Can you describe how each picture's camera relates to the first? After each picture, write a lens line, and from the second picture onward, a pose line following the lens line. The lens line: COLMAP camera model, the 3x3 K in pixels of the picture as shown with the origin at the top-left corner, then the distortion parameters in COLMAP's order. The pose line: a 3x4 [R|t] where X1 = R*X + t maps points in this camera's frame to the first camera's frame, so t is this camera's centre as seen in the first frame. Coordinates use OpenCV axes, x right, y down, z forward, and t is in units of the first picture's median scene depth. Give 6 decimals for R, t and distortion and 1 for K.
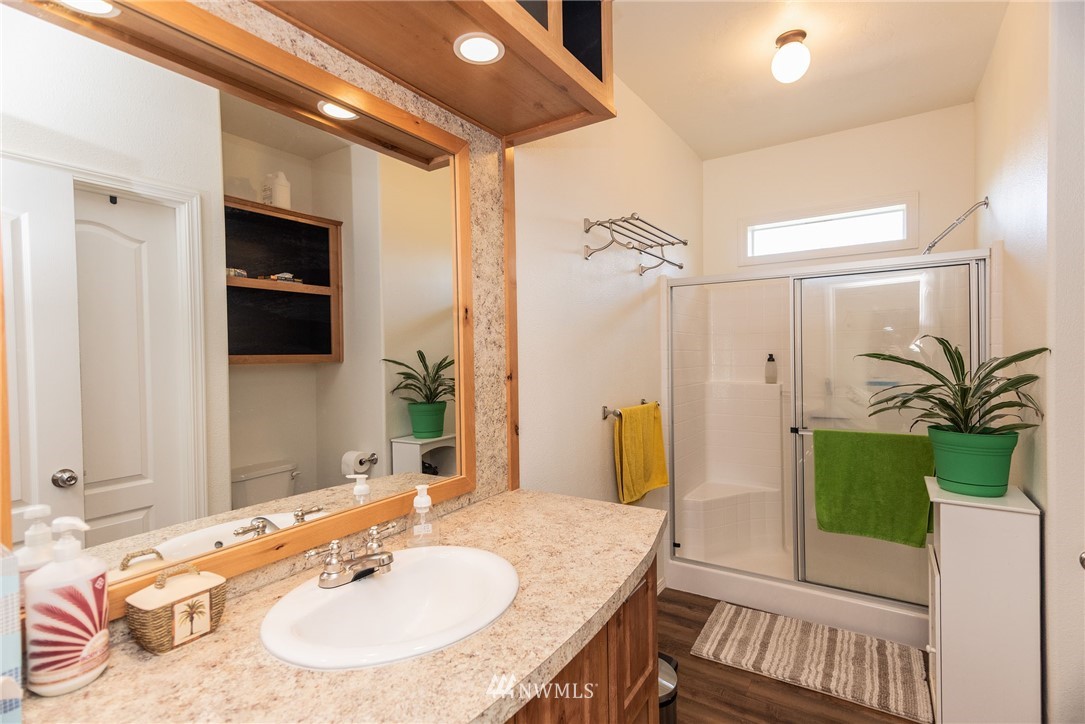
lens RADIAL K [[535.8, 0, 539.8], [0, 535.8, 362.7], [0, 0, 1]] dist [0.018504, 0.000070]
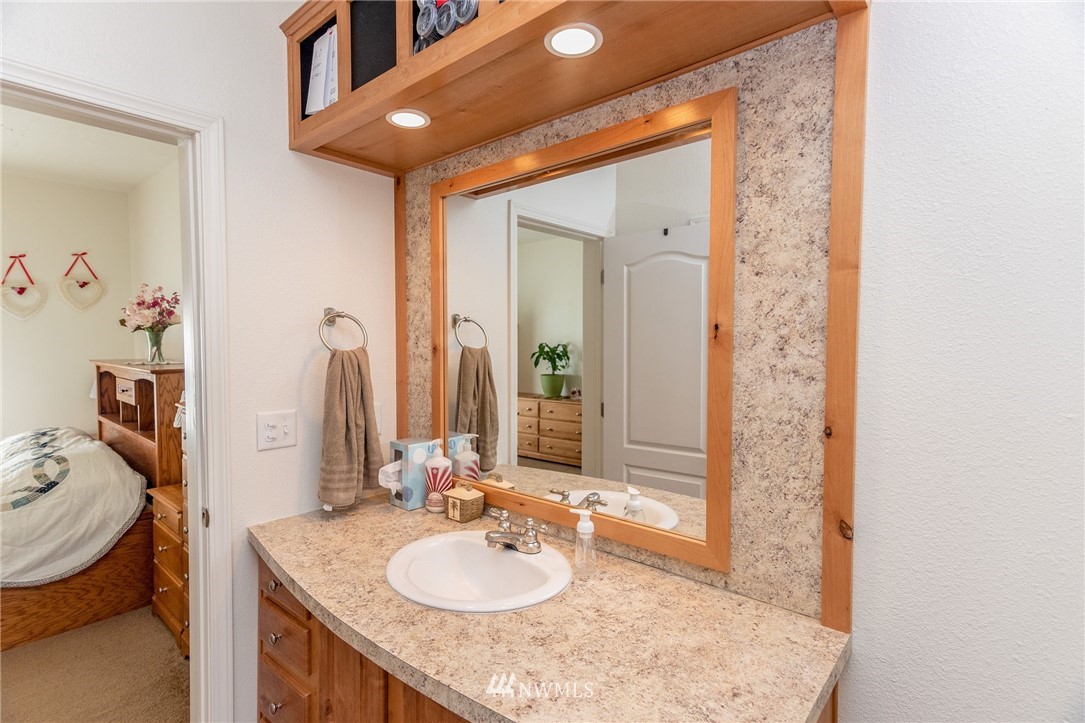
lens RADIAL K [[535.8, 0, 539.8], [0, 535.8, 362.2], [0, 0, 1]] dist [0.018504, 0.000070]
pose [[-0.157709, 0.062602, -0.985499, 0.613880], [-0.009692, 0.997842, 0.064937, -0.091770], [0.987438, 0.019793, -0.156762, 0.850868]]
